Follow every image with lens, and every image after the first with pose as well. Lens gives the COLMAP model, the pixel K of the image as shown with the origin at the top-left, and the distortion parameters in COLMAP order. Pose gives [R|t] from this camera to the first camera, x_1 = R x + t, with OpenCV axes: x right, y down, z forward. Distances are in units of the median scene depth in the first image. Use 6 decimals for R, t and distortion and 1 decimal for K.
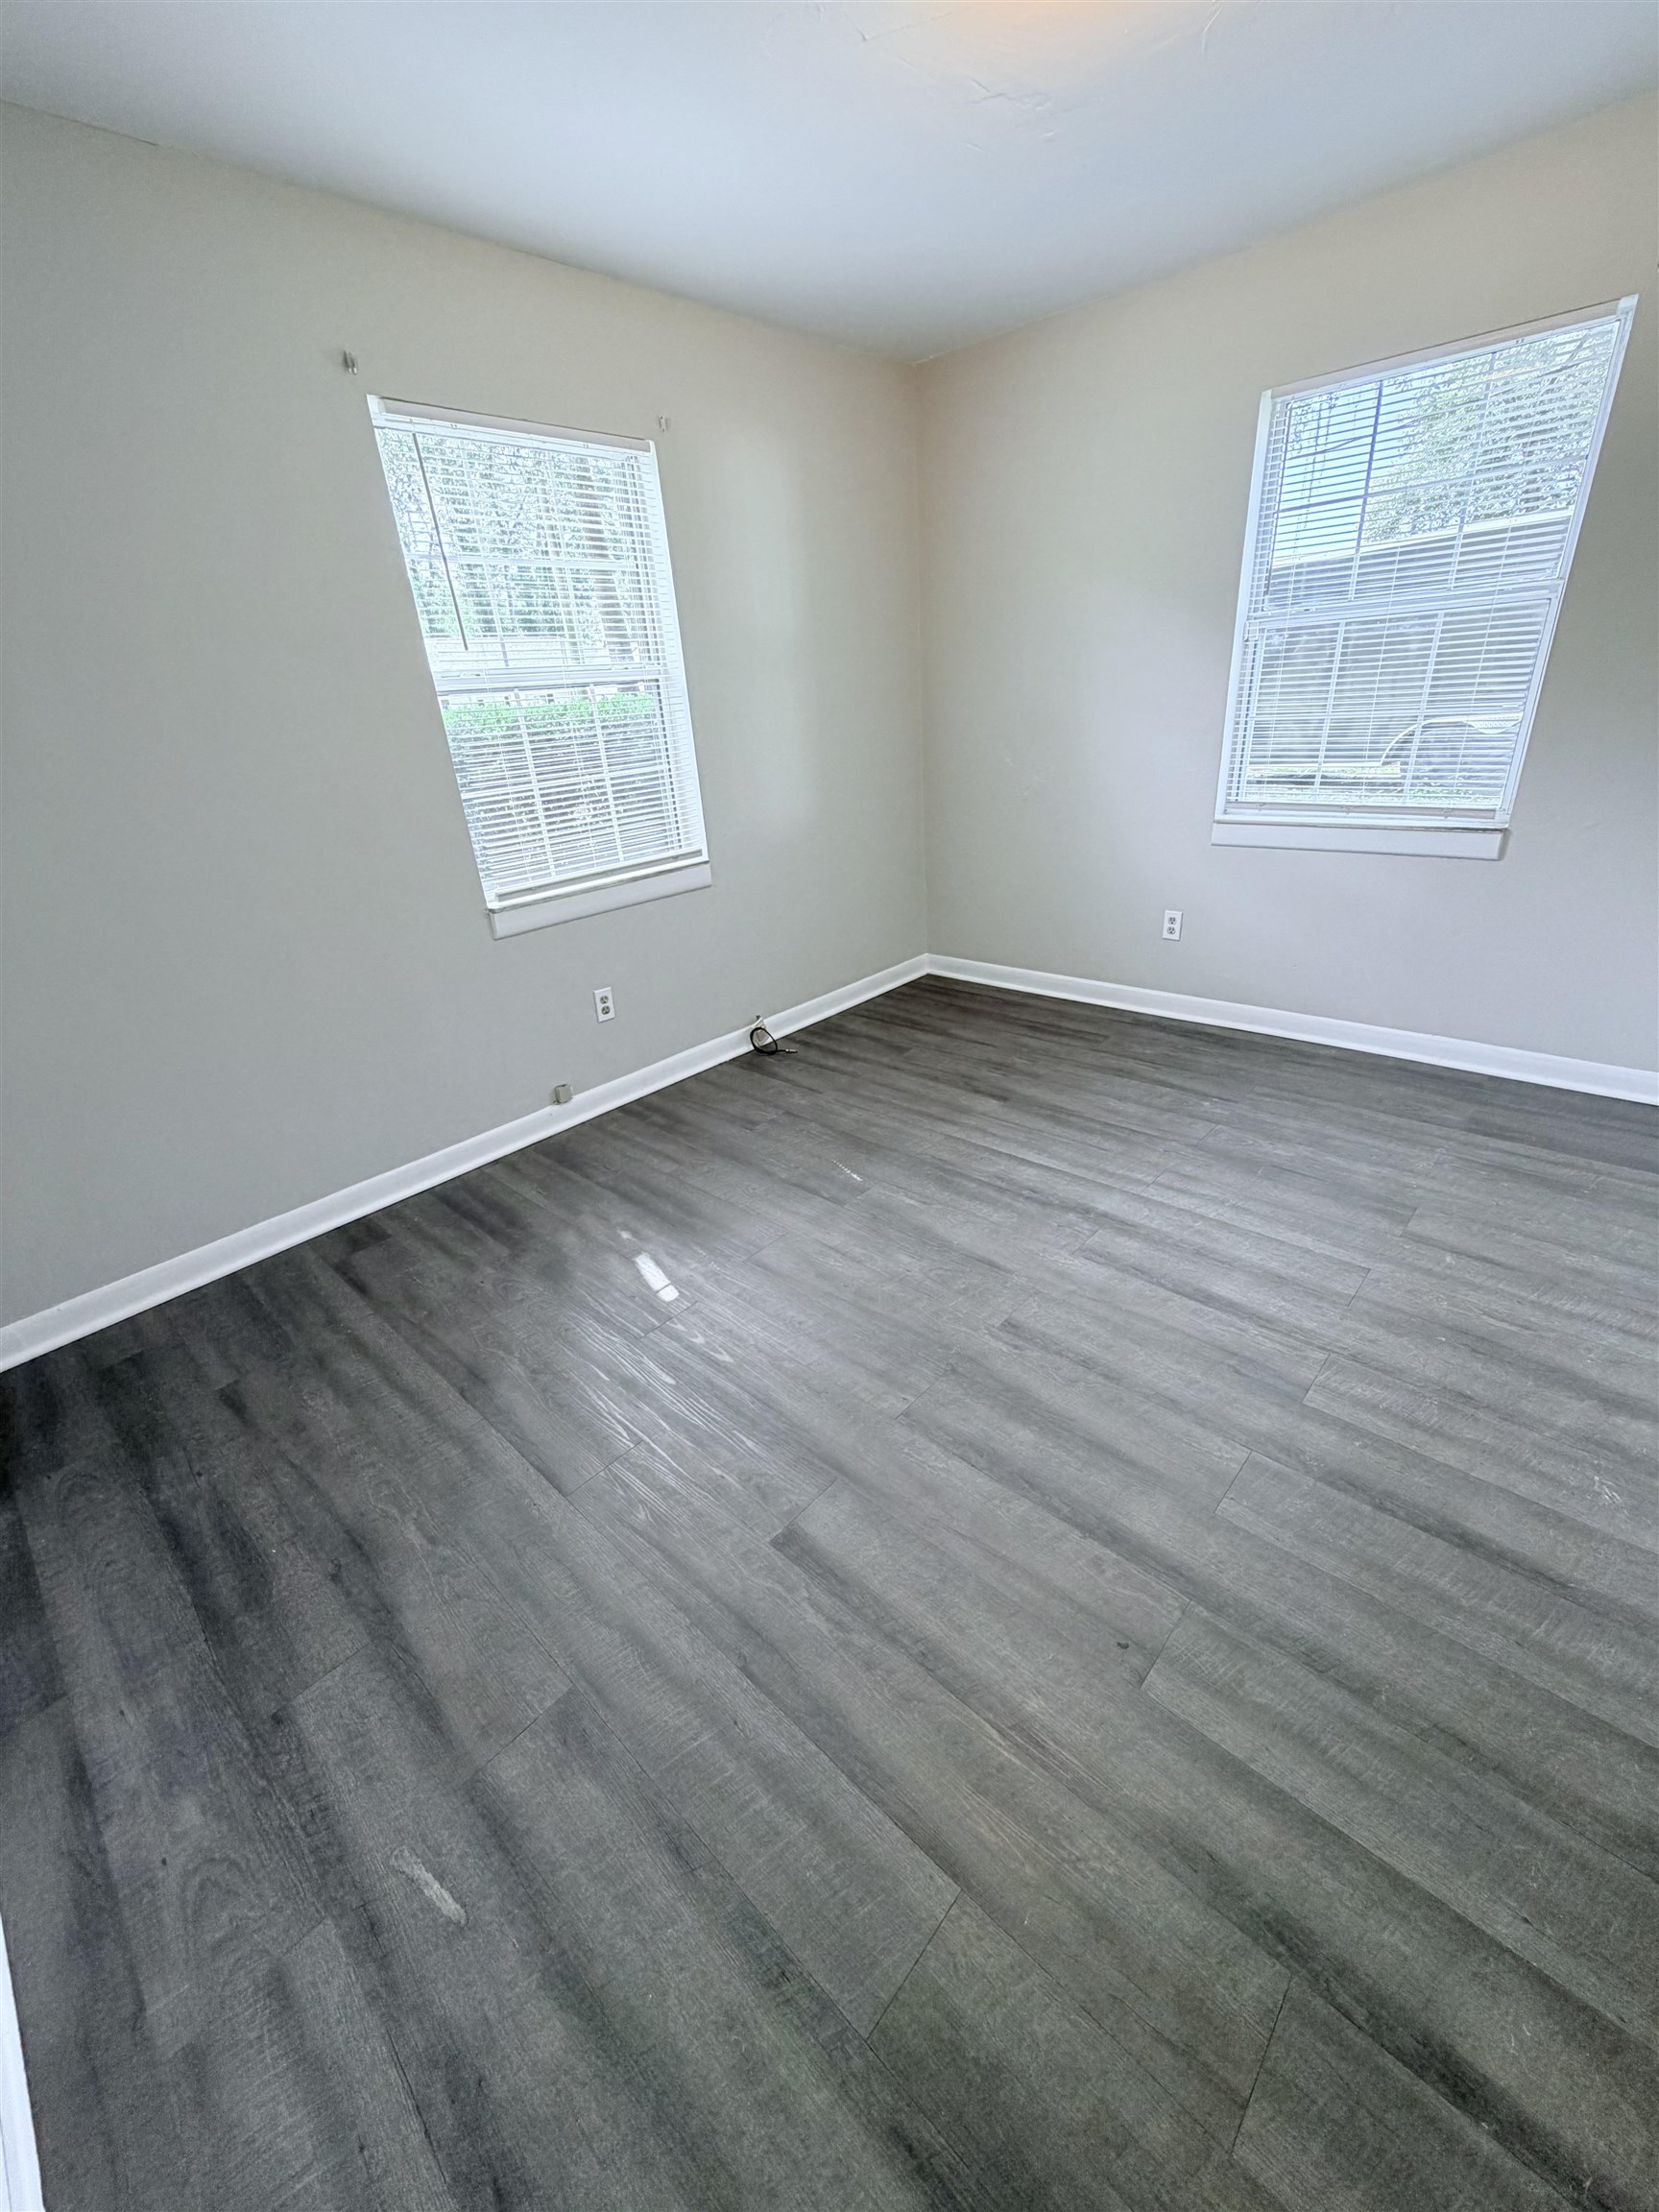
lens RADIAL K [[881.1, 0, 832.6], [0, 881.1, 1107.3], [0, 0, 1]] dist [0.004211, 0.000279]
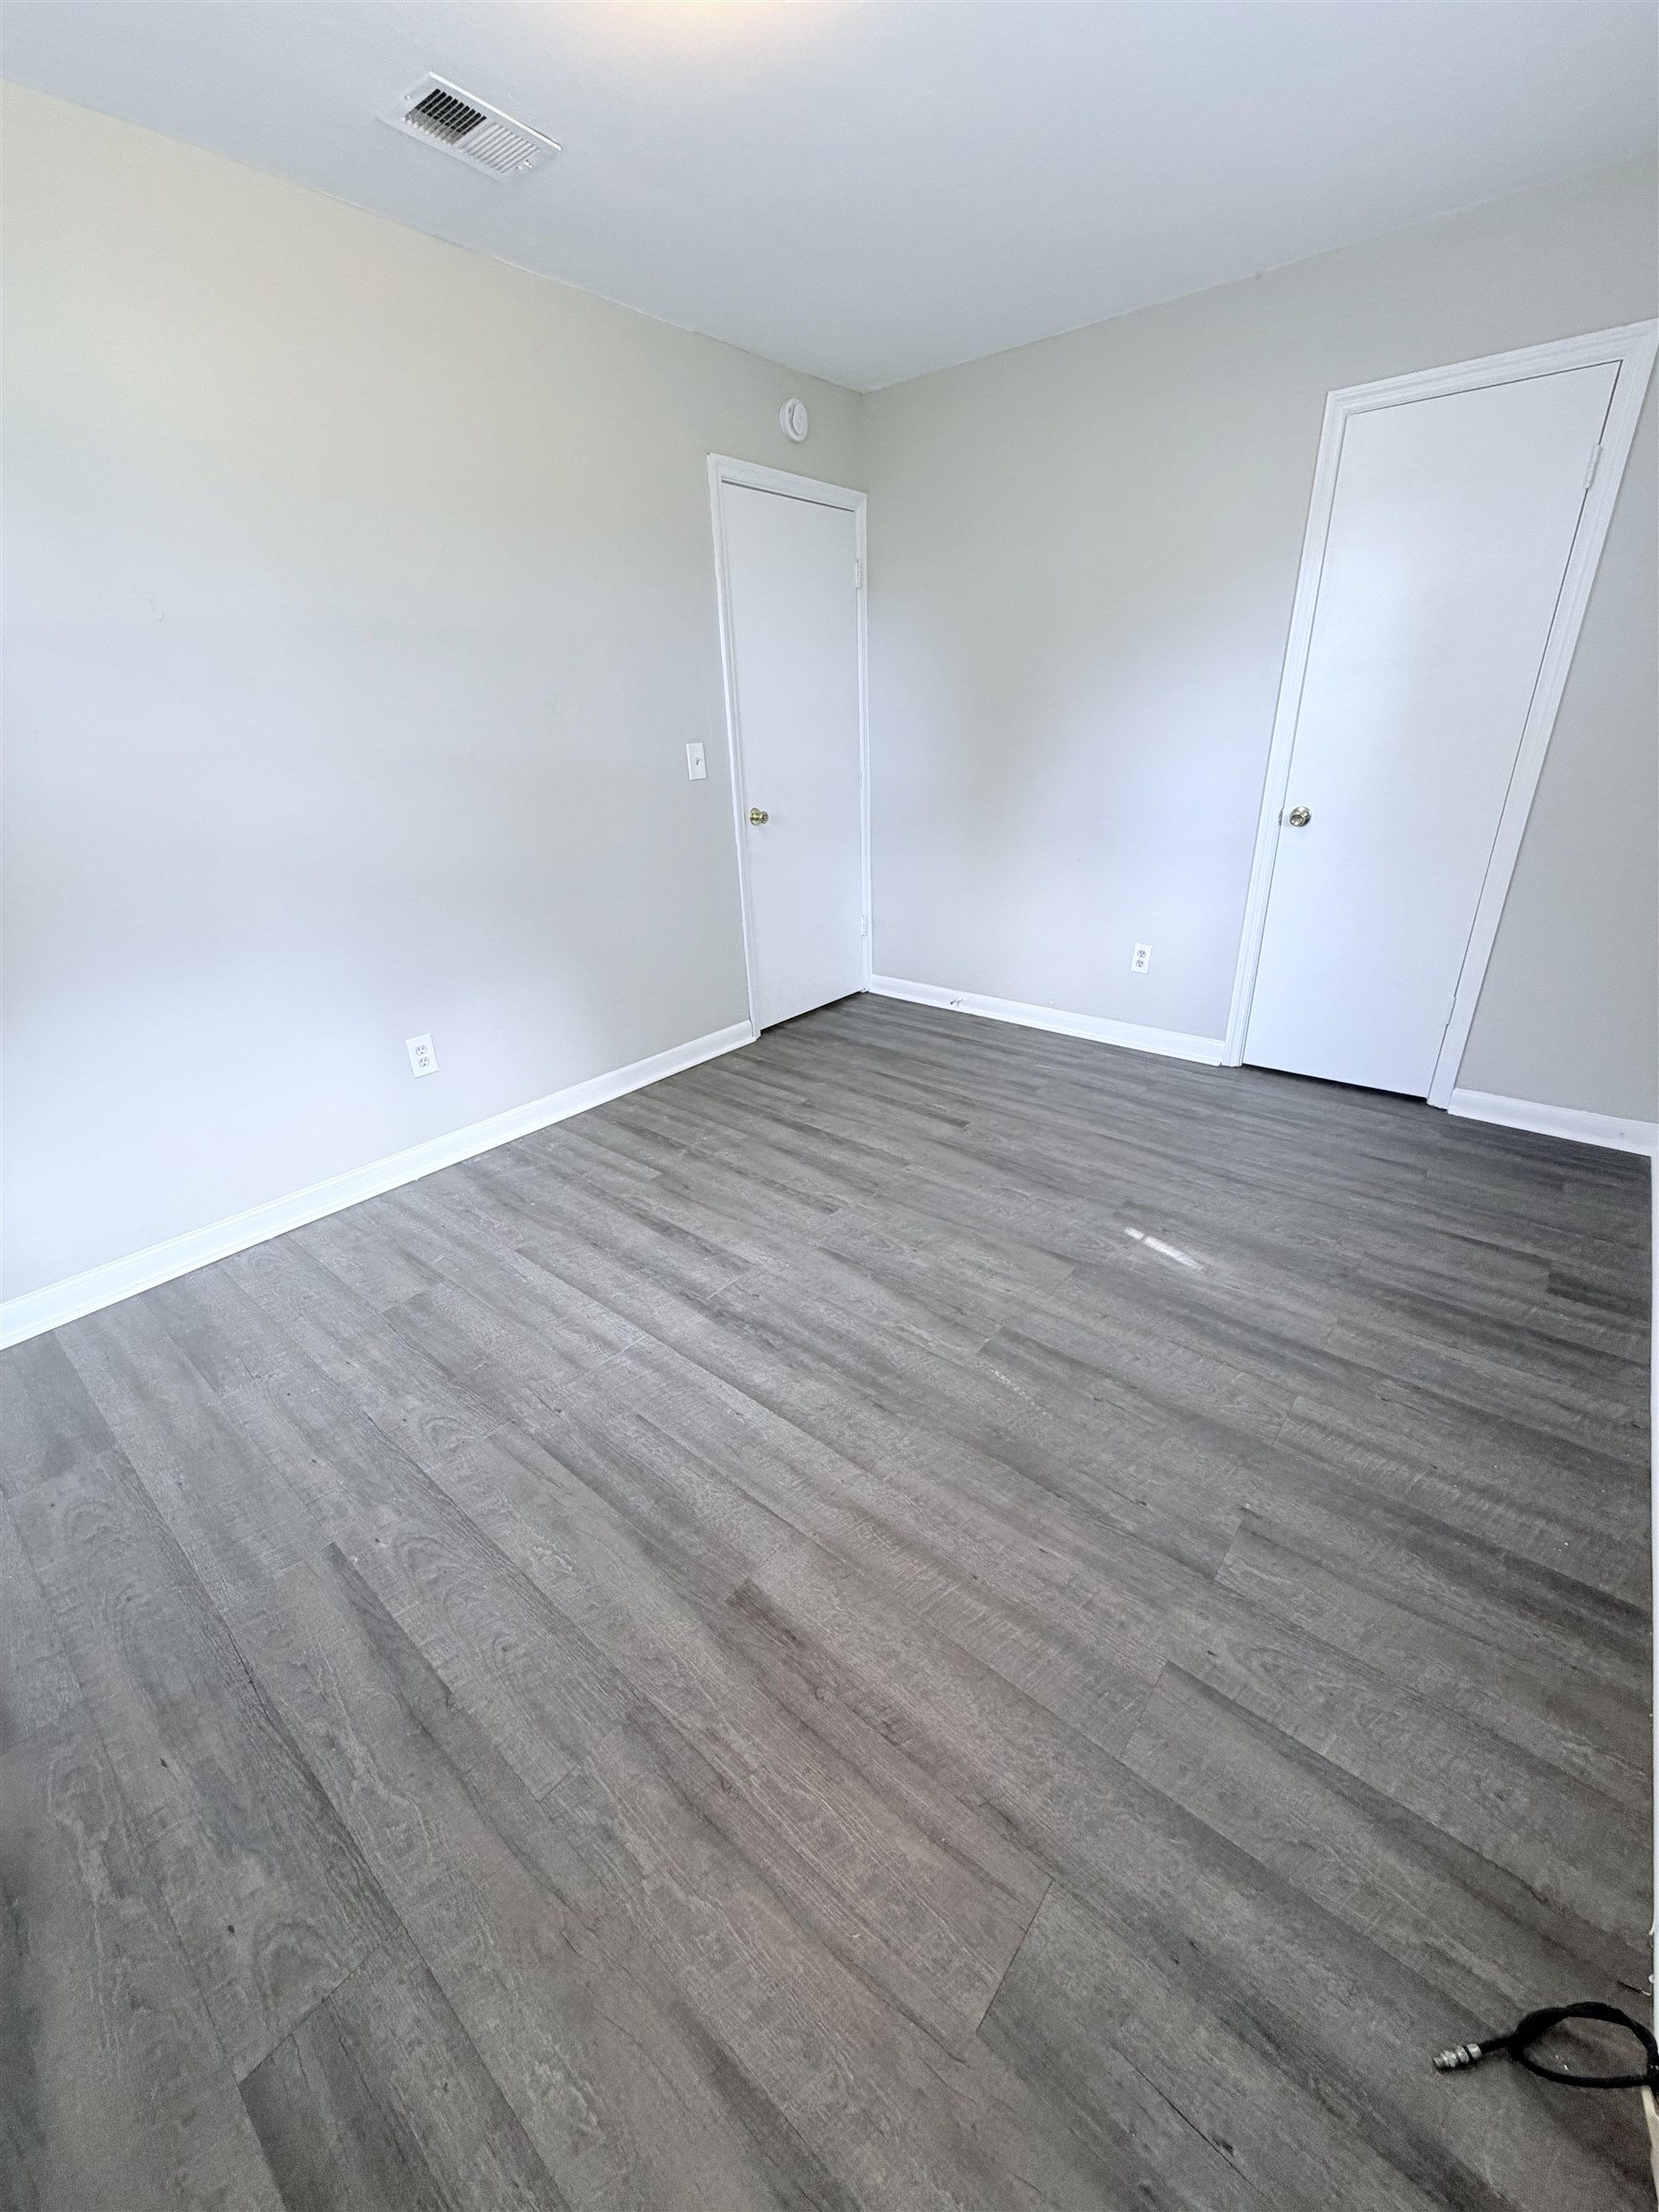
lens RADIAL K [[881.1, 0, 833.7], [0, 881.1, 1103.6], [0, 0, 1]] dist [0.004211, 0.000279]
pose [[-0.993119, 0.117046, -0.003741, 0.144400], [0.073295, 0.646176, 0.759660, -0.647643], [0.091333, 0.754159, -0.650309, 1.352339]]
